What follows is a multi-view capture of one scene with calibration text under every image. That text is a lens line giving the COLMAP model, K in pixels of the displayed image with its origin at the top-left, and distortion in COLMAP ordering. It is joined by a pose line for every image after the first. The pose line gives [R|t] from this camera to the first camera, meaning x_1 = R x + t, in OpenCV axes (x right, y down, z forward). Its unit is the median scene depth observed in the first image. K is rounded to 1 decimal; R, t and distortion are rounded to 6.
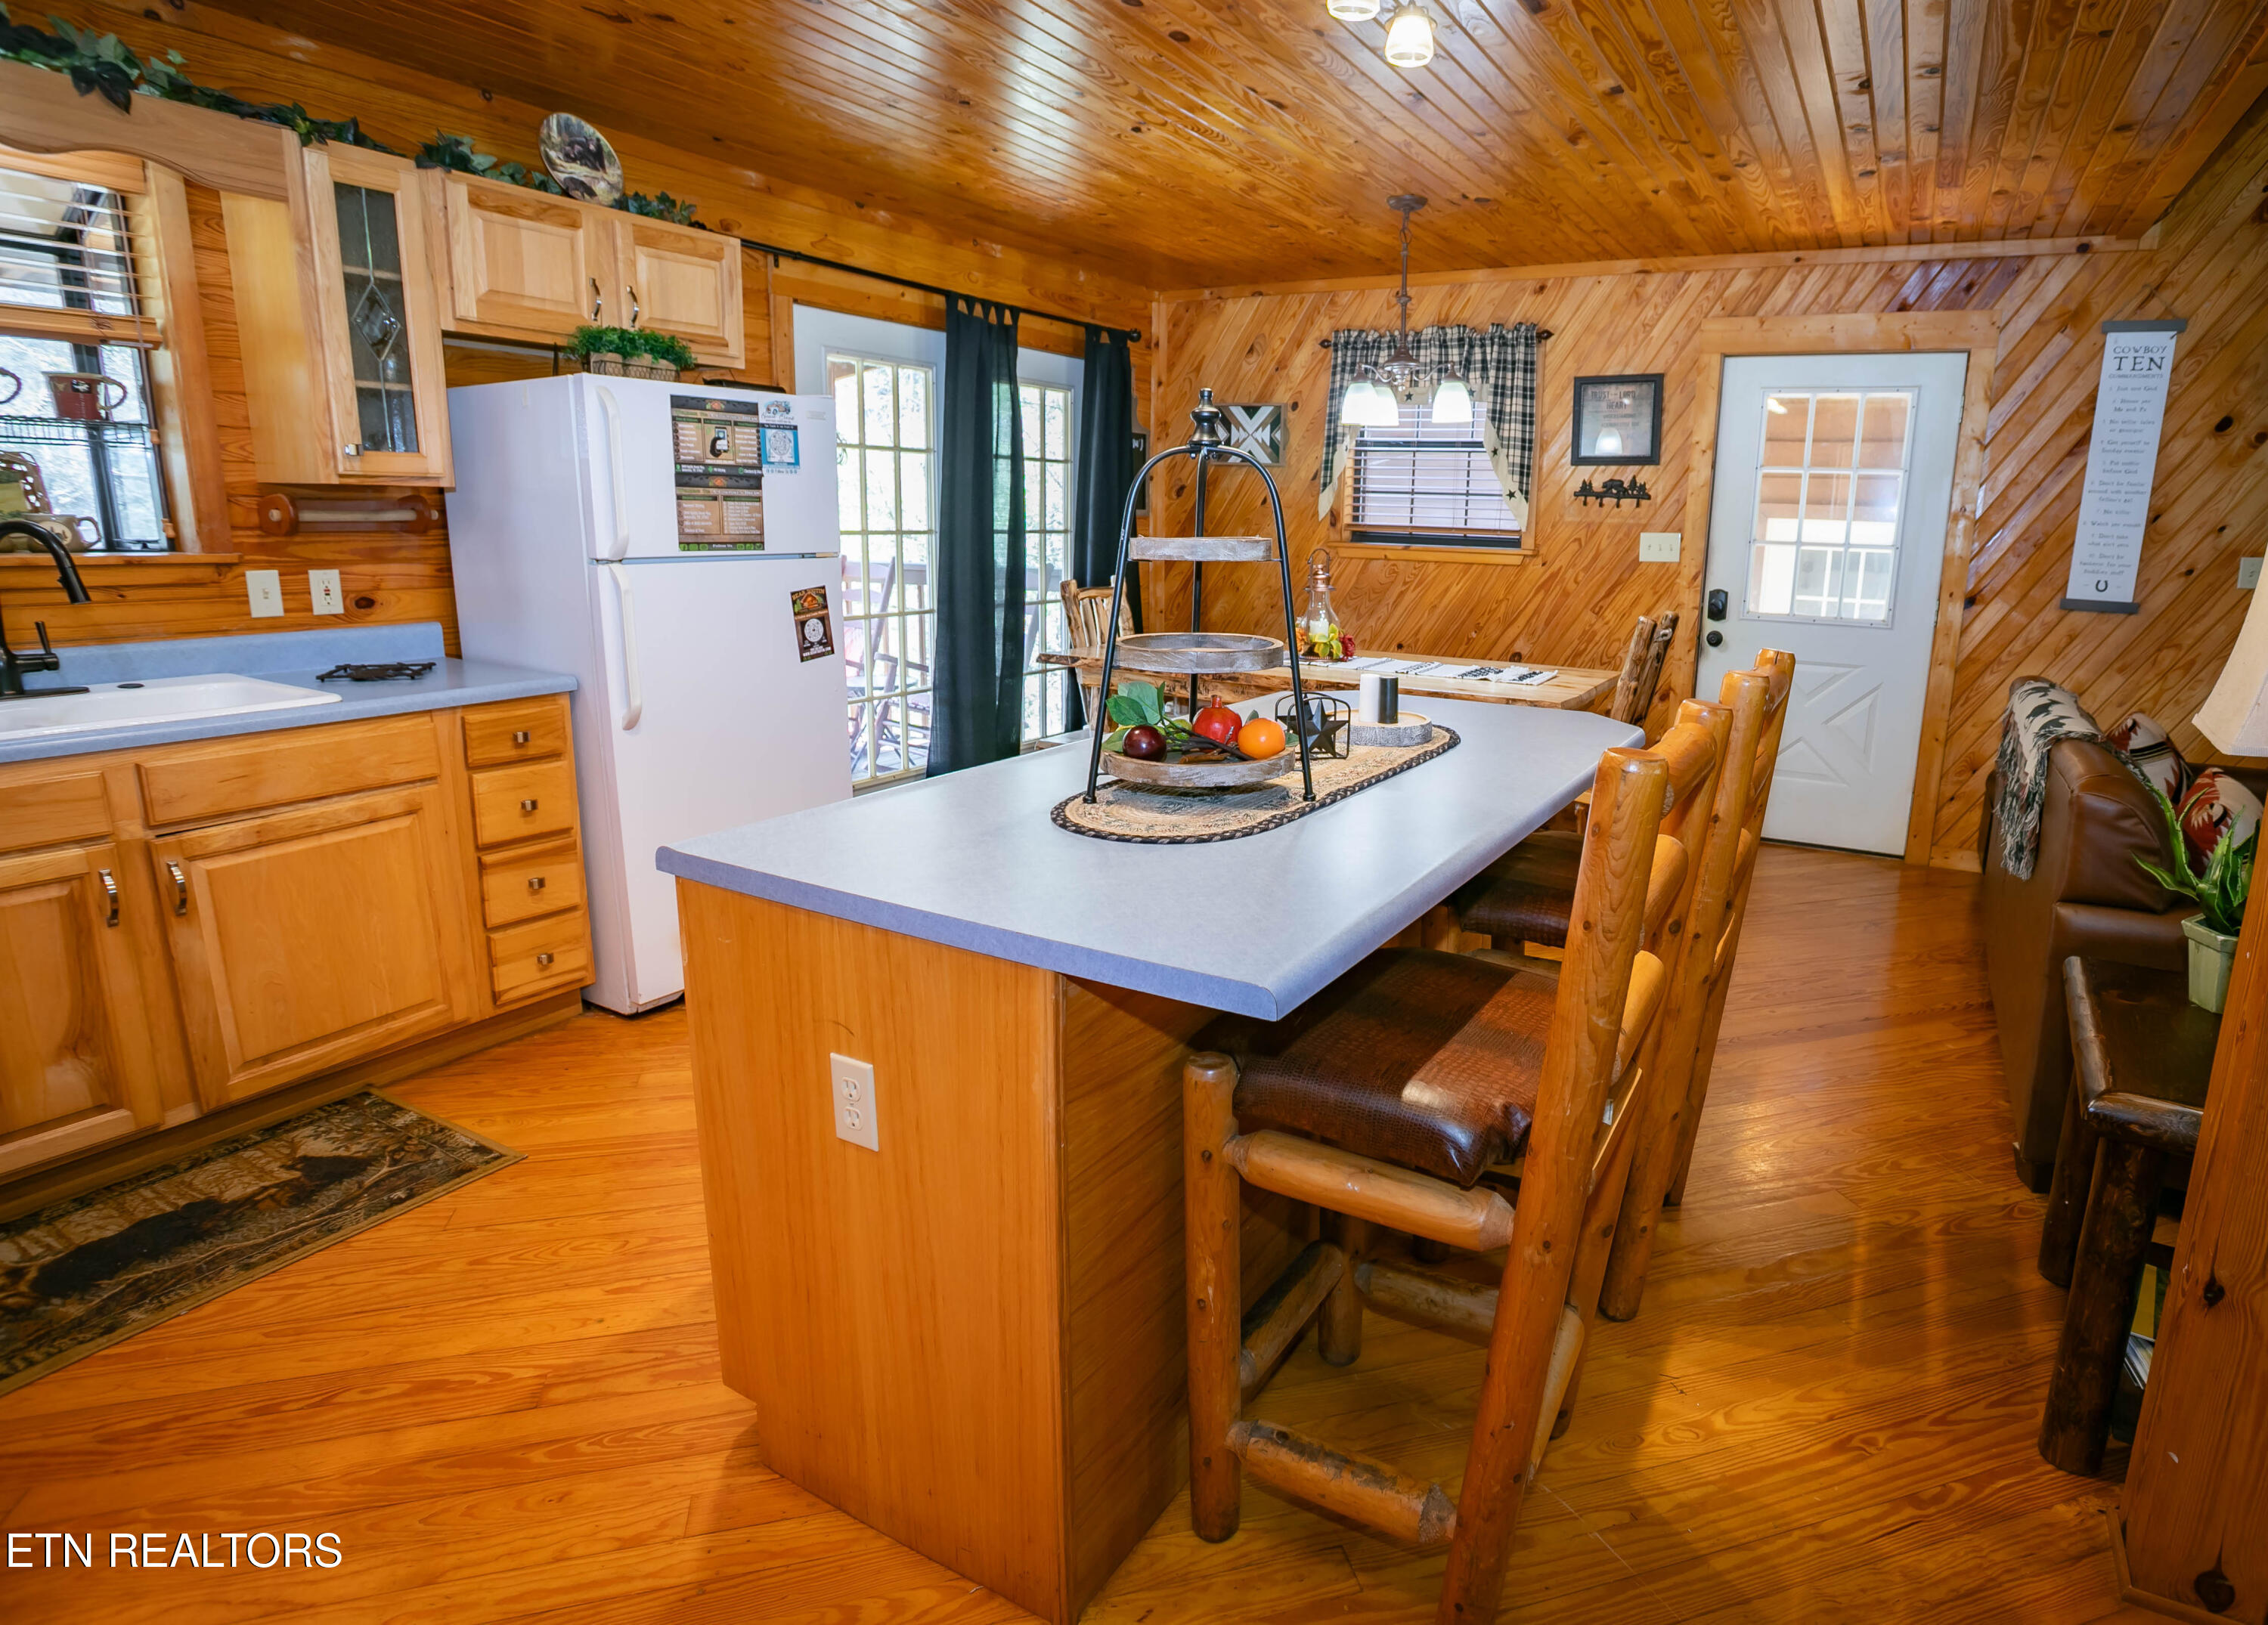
lens RADIAL K [[1233.5, 0, 1270.9], [0, 1233.5, 770.8], [0, 0, 1]] dist [-0.063545, 0.024835]
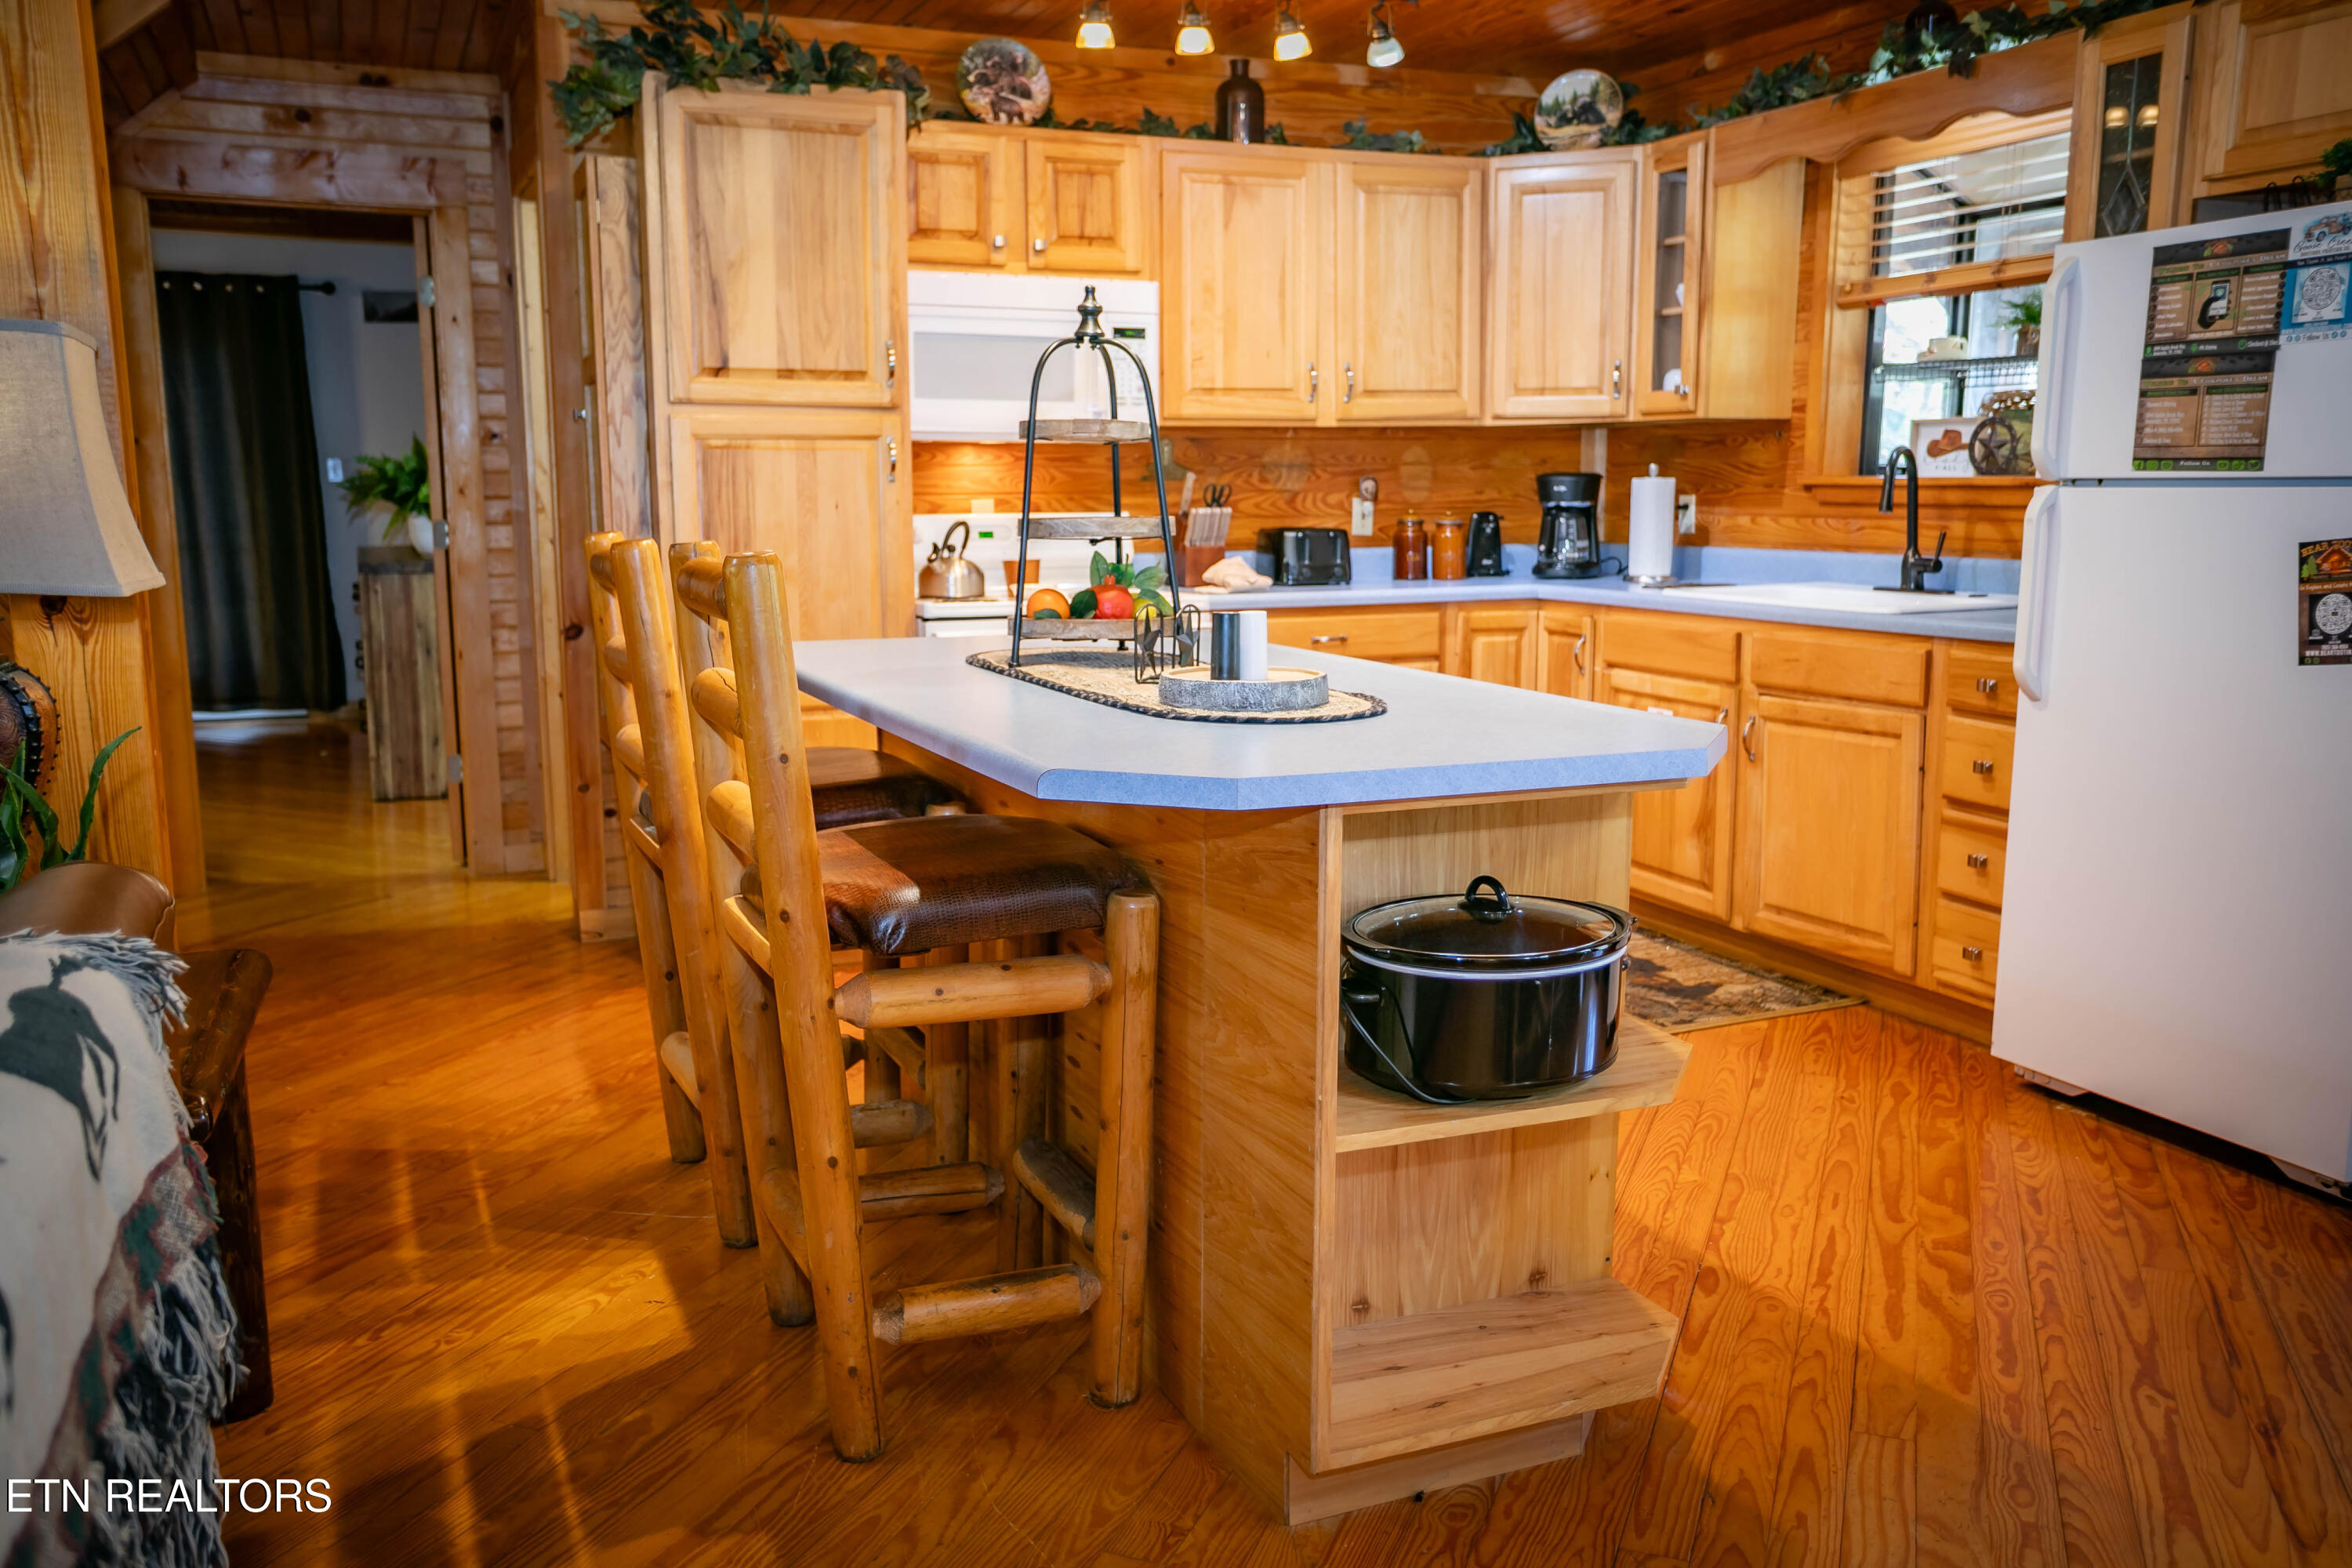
lens RADIAL K [[1874.9, 0, 1142.3], [0, 1874.9, 769.6], [0, 0, 1]] dist [0.006314, 0.016509]
pose [[-0.639536, 0.094485, -0.762933, 0.470798], [-0.170327, 0.950338, 0.260473, -0.130401], [0.749655, 0.296529, -0.591682, 0.816457]]
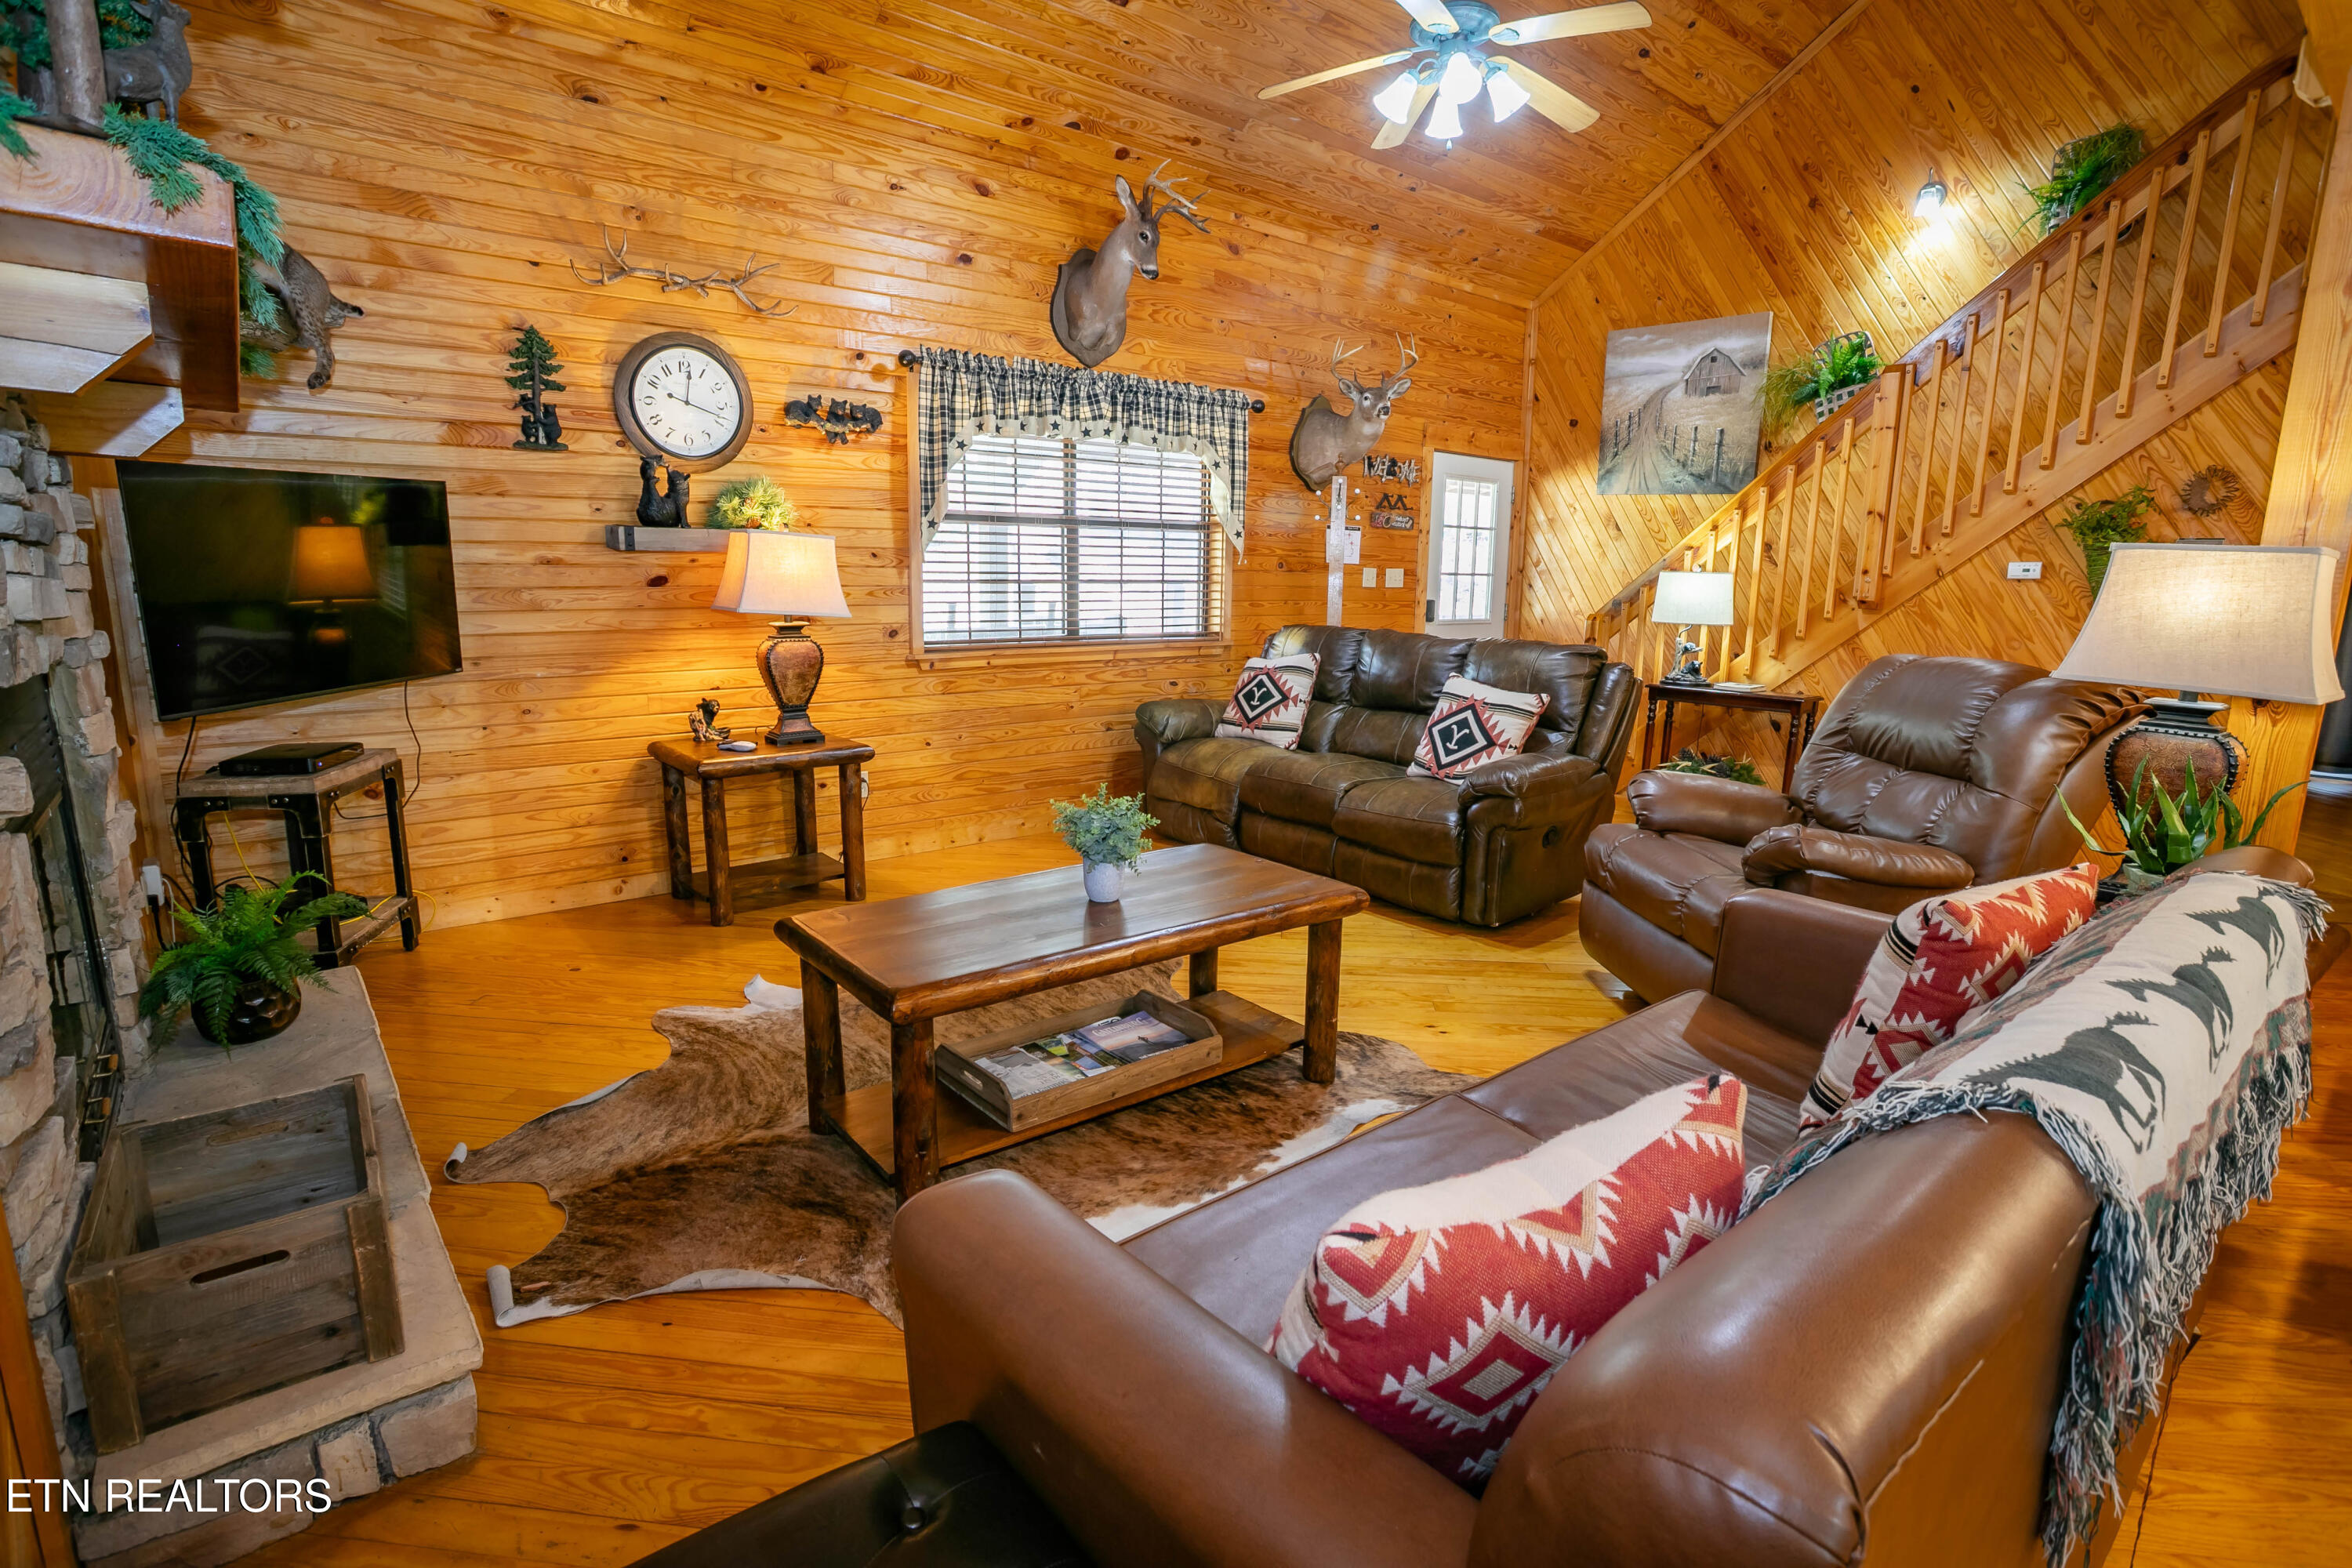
lens RADIAL K [[1140.3, 0, 1159.6], [0, 1140.3, 785.6], [0, 0, 1]] dist [-0.066604, 0.025290]
pose [[-0.919620, -0.109857, 0.377133, 0.539121], [0.044169, 0.925087, 0.377177, -0.167748], [-0.390317, 0.363518, -0.845877, 0.924713]]
